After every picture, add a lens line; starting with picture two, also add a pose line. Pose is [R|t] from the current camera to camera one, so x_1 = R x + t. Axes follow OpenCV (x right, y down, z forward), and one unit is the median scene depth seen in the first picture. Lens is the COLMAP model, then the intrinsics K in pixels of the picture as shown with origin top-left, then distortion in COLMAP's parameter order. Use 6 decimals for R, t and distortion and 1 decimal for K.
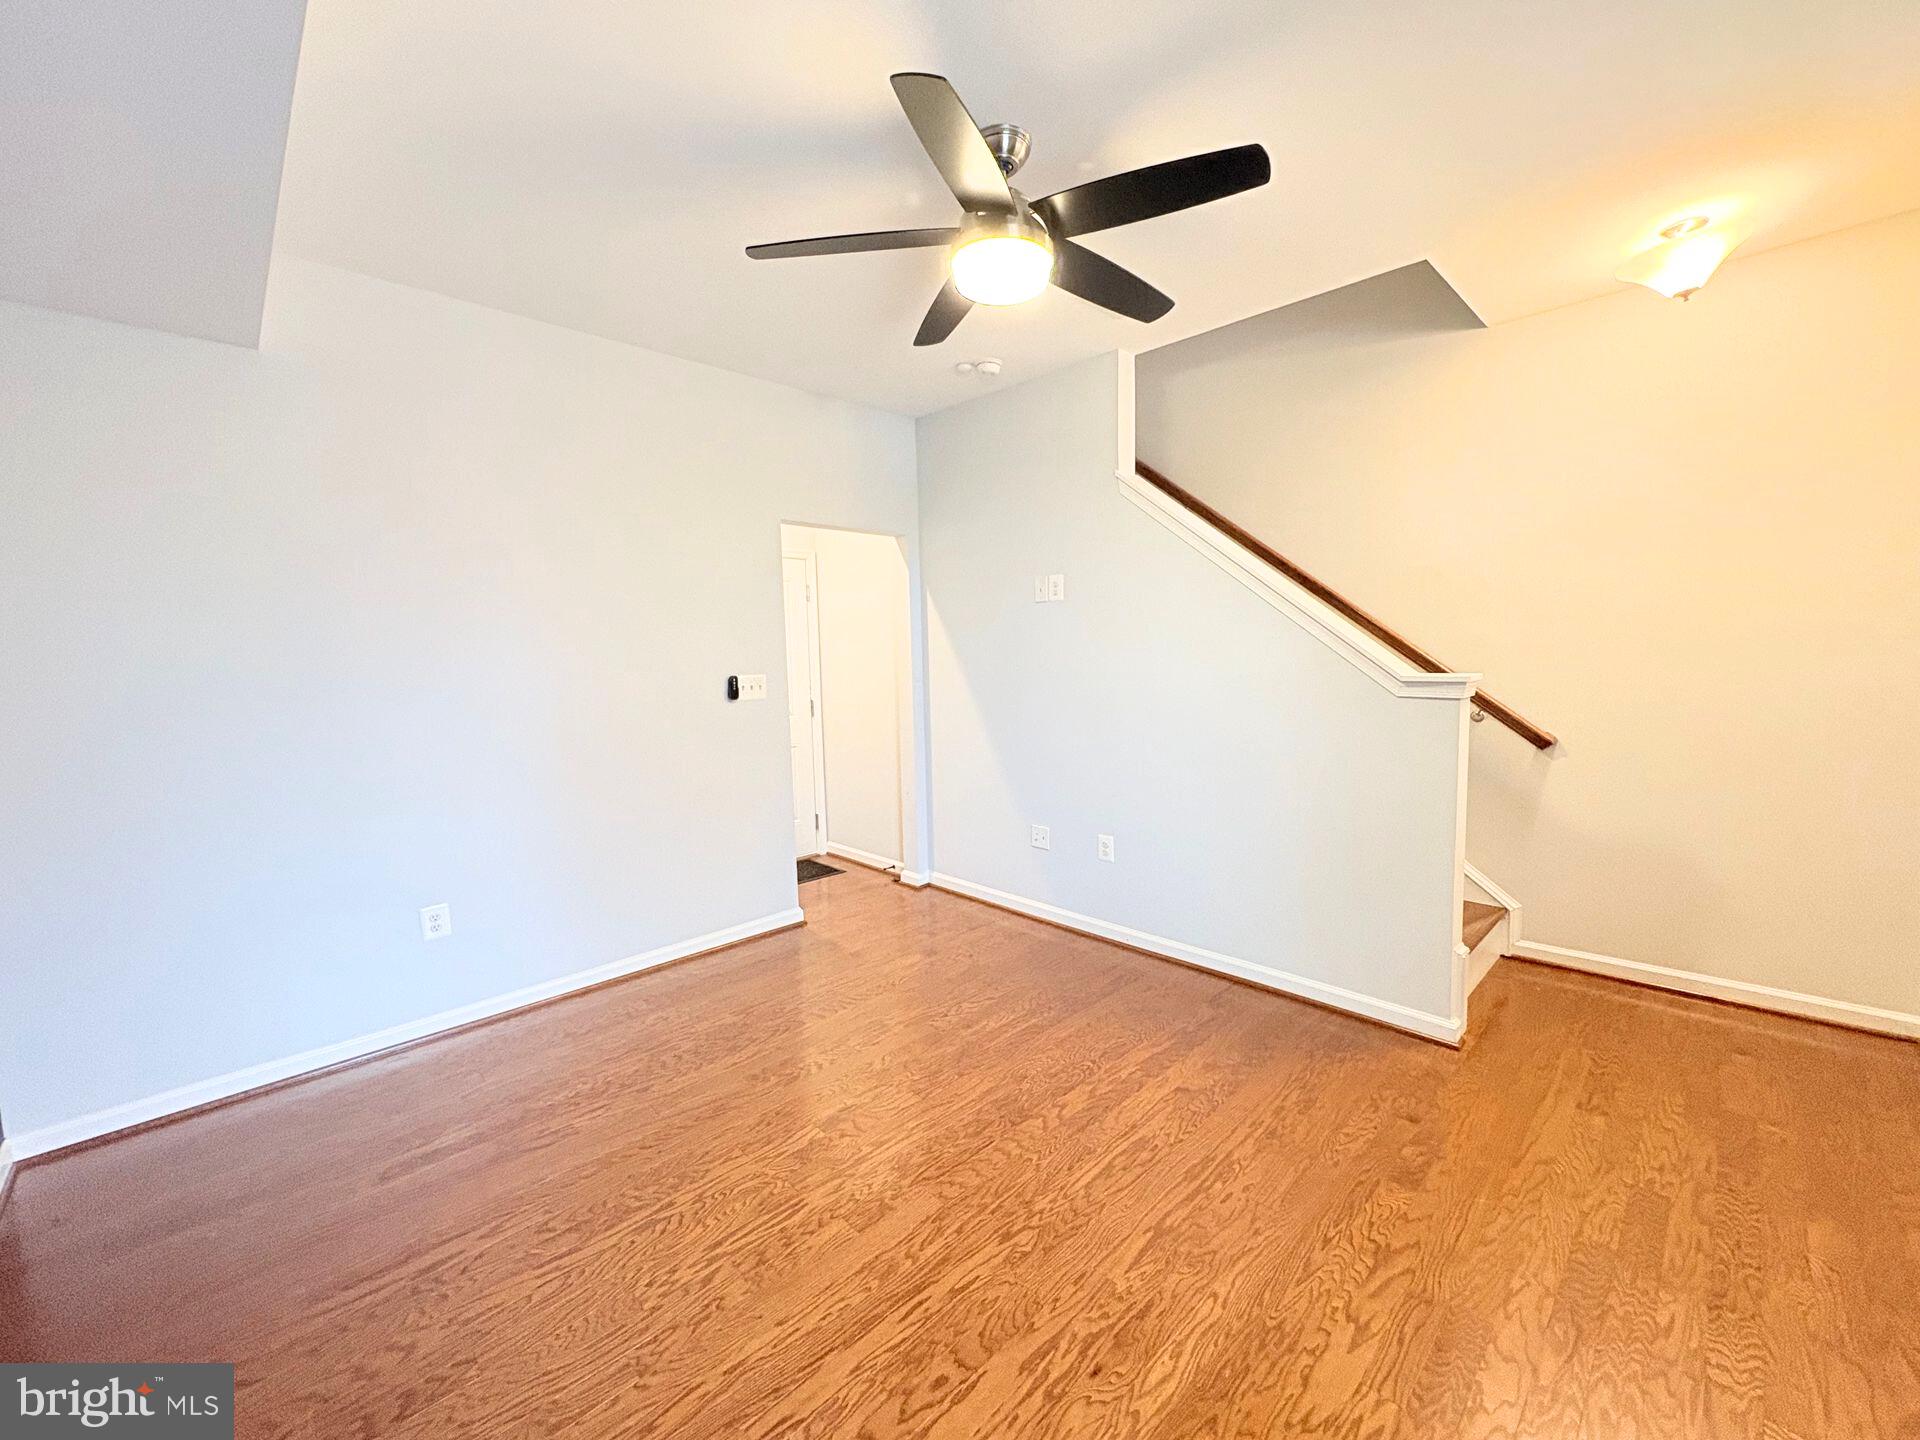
lens RADIAL K [[771.3, 0, 960.0], [0, 771.3, 720.0], [0, 0, 1]] dist [-0.001799, 0.000393]
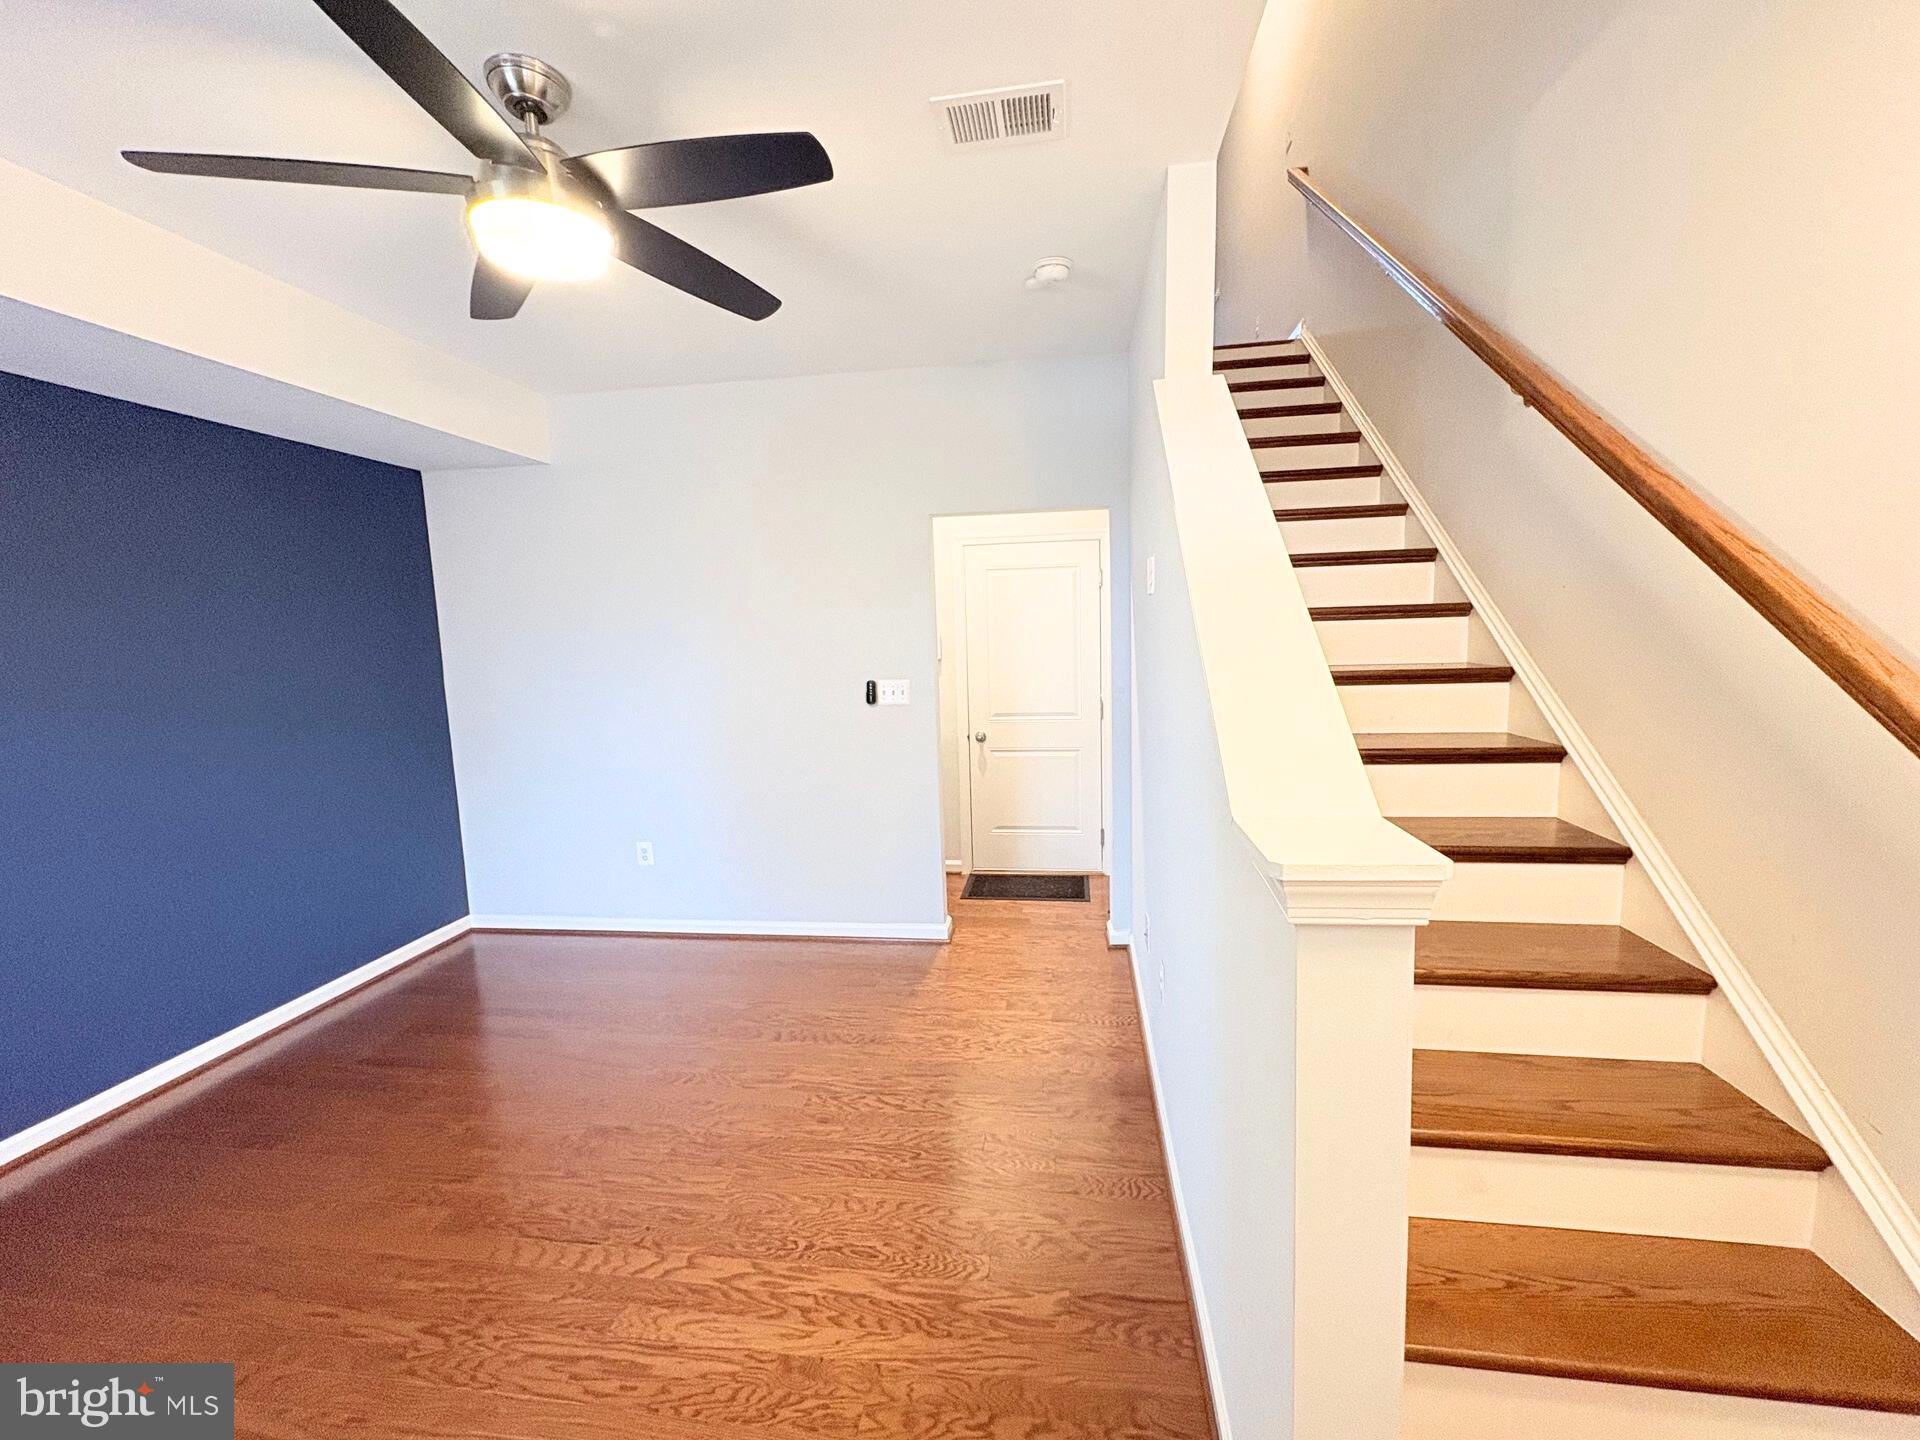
lens RADIAL K [[771.3, 0, 960.0], [0, 771.3, 720.0], [0, 0, 1]] dist [-0.001799, 0.000393]
pose [[0.610094, 0.099499, -0.786057, 0.610609], [-0.054560, 0.995005, 0.083601, -0.103109], [0.790448, -0.008118, 0.612475, 0.508597]]
